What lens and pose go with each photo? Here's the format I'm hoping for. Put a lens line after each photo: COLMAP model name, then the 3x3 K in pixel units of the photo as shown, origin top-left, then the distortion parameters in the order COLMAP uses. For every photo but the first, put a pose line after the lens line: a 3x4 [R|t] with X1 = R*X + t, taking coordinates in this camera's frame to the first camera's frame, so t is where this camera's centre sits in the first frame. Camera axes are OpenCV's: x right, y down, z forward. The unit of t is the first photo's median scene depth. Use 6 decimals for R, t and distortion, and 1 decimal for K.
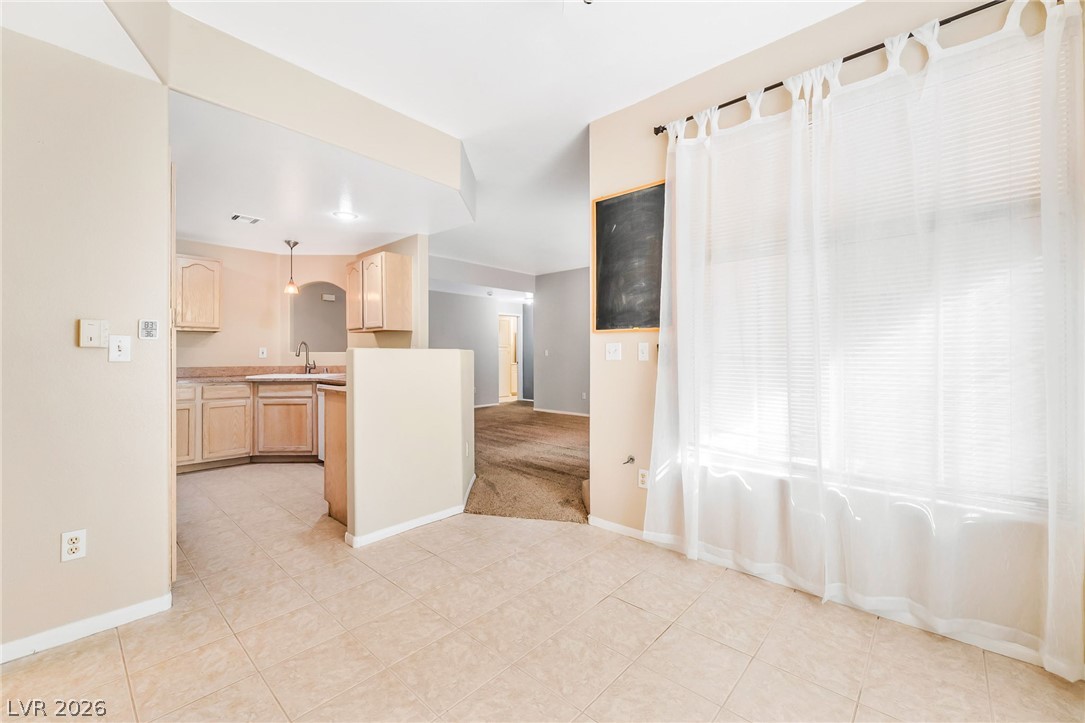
lens RADIAL K [[434.6, 0, 543.1], [0, 434.6, 352.0], [0, 0, 1]] dist [-0.005109, 0.000613]
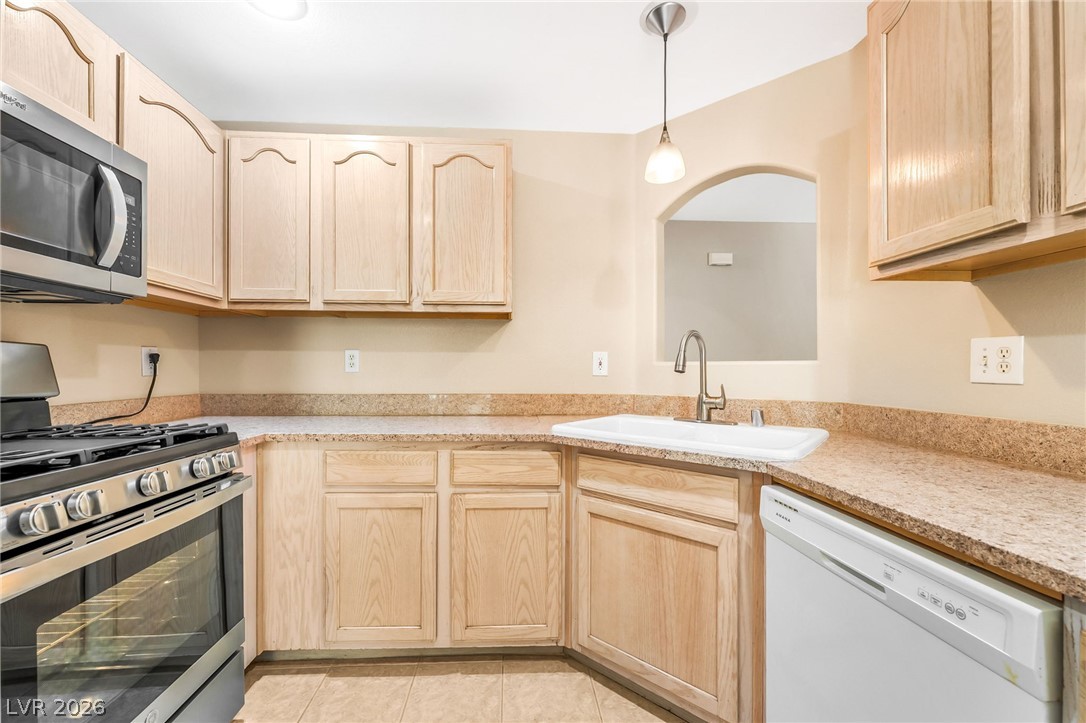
lens RADIAL K [[435.0, 0, 530.6], [0, 435.0, 371.7], [0, 0, 1]] dist [-0.005109, 0.000613]
pose [[0.708741, 0.009302, -0.705407, -0.436830], [-0.000297, 0.999917, 0.012887, 0.004958], [0.705468, -0.008924, 0.708685, 0.723725]]
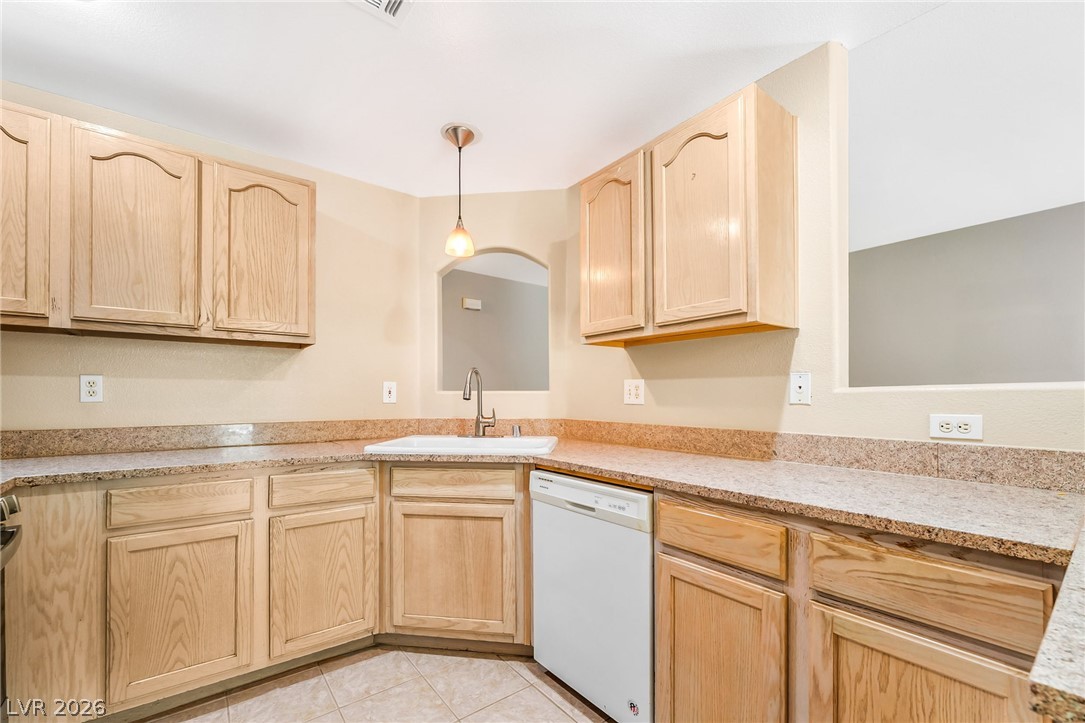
lens RADIAL K [[434.6, 0, 539.6], [0, 434.6, 397.3], [0, 0, 1]] dist [-0.005109, 0.000613]
pose [[0.984808, 0.002993, -0.173621, -0.441681], [-0.001471, 0.999959, 0.008895, 0.003299], [0.173641, -0.008504, 0.984772, 0.608613]]
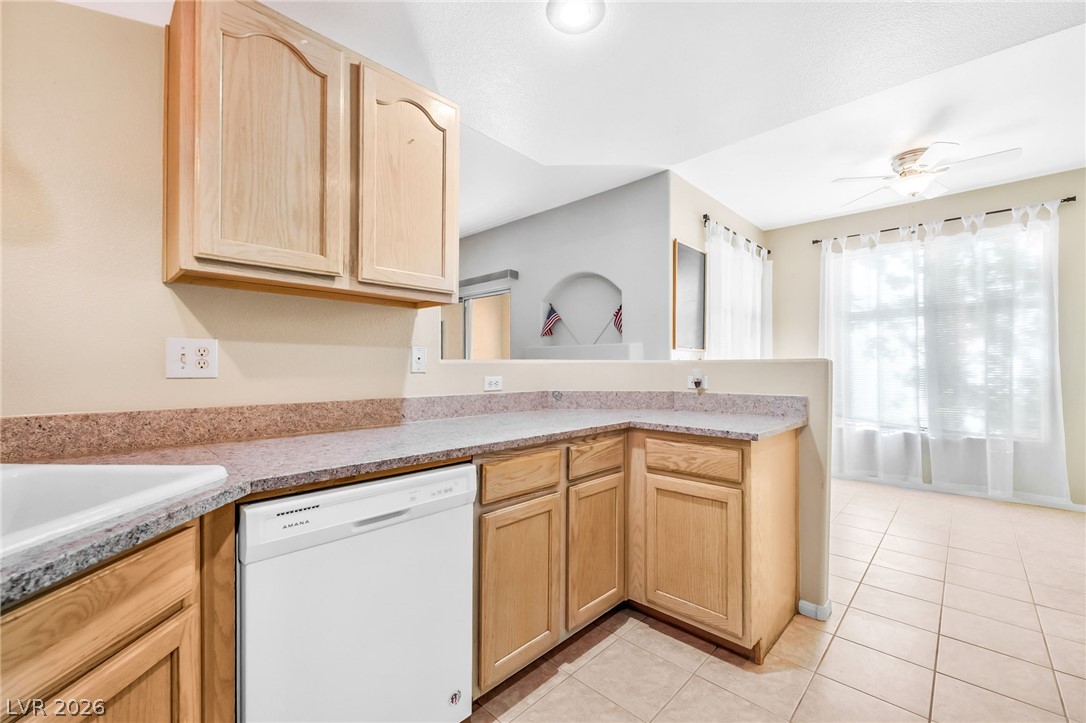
lens RADIAL K [[435.0, 0, 543.8], [0, 435.0, 364.8], [0, 0, 1]] dist [-0.005109, 0.000613]
pose [[0.047183, 0.006774, 0.998863, -0.708005], [-0.009517, 0.999935, -0.006332, 0.005688], [-0.998841, -0.009207, 0.047245, 0.844861]]
